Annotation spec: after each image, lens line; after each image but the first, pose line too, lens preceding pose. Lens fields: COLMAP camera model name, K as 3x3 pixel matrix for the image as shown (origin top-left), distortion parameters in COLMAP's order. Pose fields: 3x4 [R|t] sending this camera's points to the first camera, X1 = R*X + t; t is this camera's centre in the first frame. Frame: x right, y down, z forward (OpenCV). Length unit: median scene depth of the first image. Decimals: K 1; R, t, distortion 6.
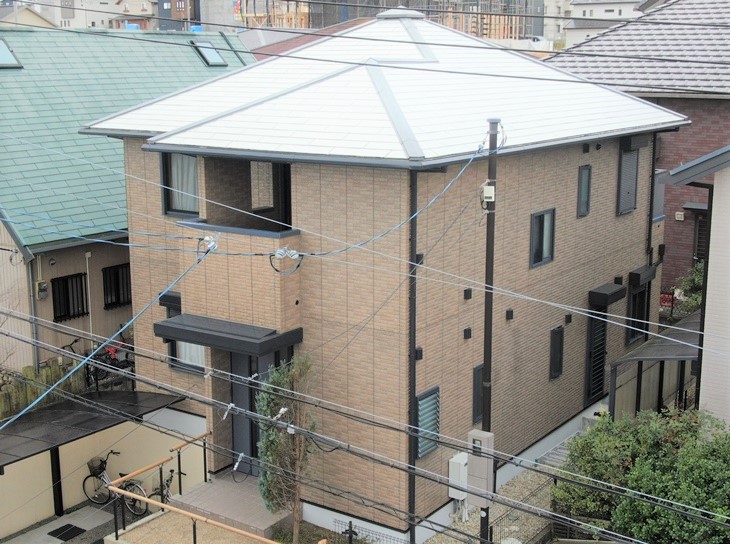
lens RADIAL K [[1039.1, 0, 379.3], [0, 1039.1, 272.5], [0, 0, 1]] dist [0.009117, -0.027687]
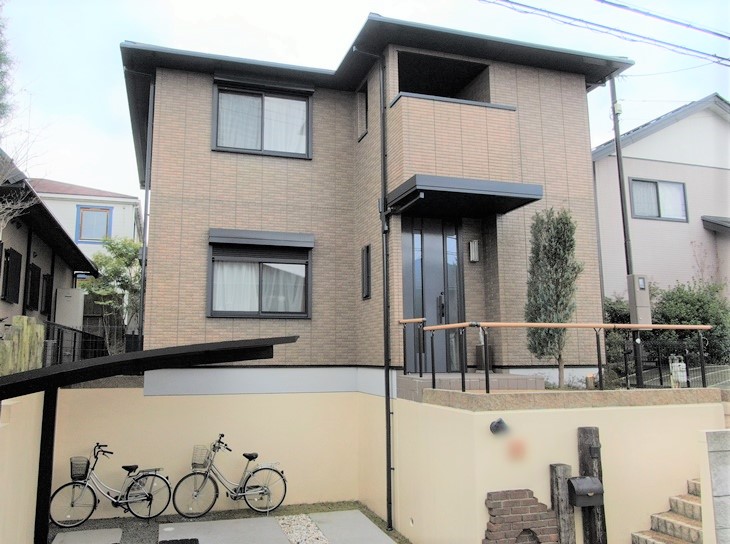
lens RADIAL K [[580.5, 0, 333.5], [0, 580.5, 272.2], [0, 0, 1]] dist [-0.007681, -0.000742]
pose [[0.632439, 0.108175, 0.767020, -0.519471], [0.161512, 0.950021, -0.267157, 0.205582], [-0.757585, 0.292844, 0.583359, 0.618545]]
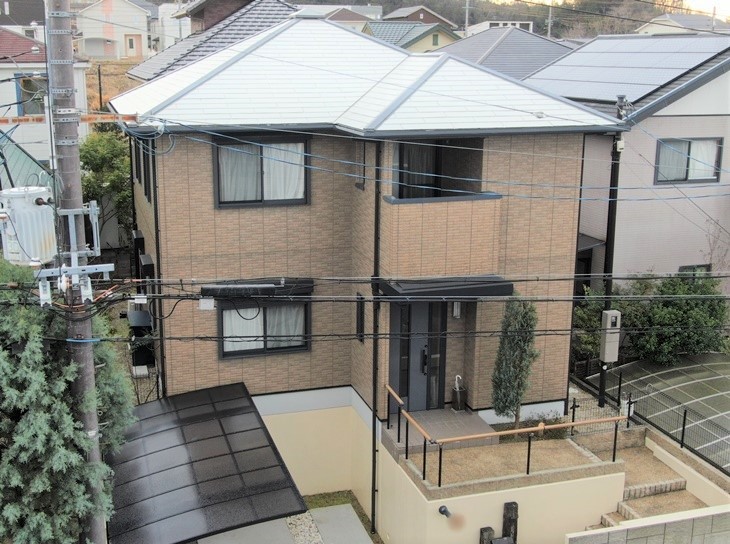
lens RADIAL K [[865.3, 0, 336.0], [0, 865.3, 271.3], [0, 0, 1]] dist [0.101923, -0.387261]
pose [[0.631123, -0.181169, 0.754229, -0.753812], [0.155472, 0.982156, 0.105822, -0.064903], [-0.759942, 0.050475, 0.648028, 0.362371]]
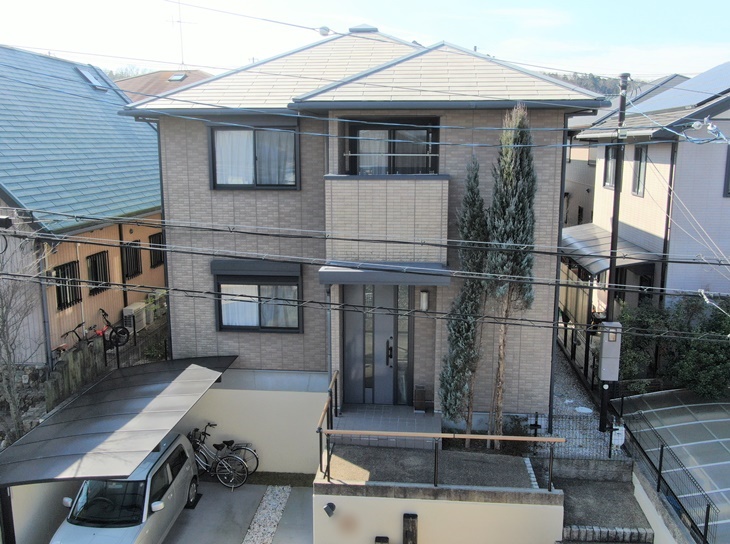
lens RADIAL K [[658.4, 0, 365.0], [0, 658.4, 272.0], [0, 0, 1]] dist [0.009034, 0.001410]
pose [[0.871087, -0.088961, 0.483005, -0.396279], [0.097604, 0.995199, 0.007271, 0.039321], [-0.481333, 0.040809, 0.875587, 0.313546]]
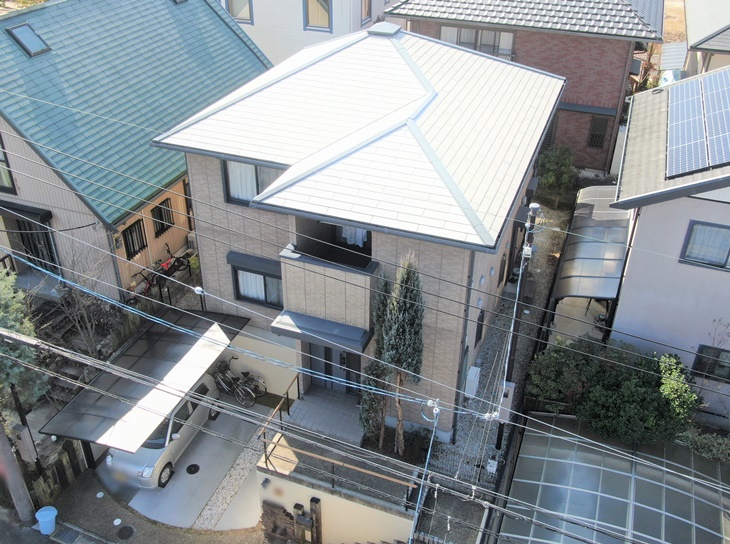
lens RADIAL K [[701.8, 0, 363.4], [0, 701.8, 252.8], [0, 0, 1]] dist [0.011313, 0.011673]
pose [[0.971634, -0.114368, 0.206994, -0.223170], [0.036443, 0.937239, 0.346778, -0.293699], [-0.233664, -0.329398, 0.914821, 0.105145]]
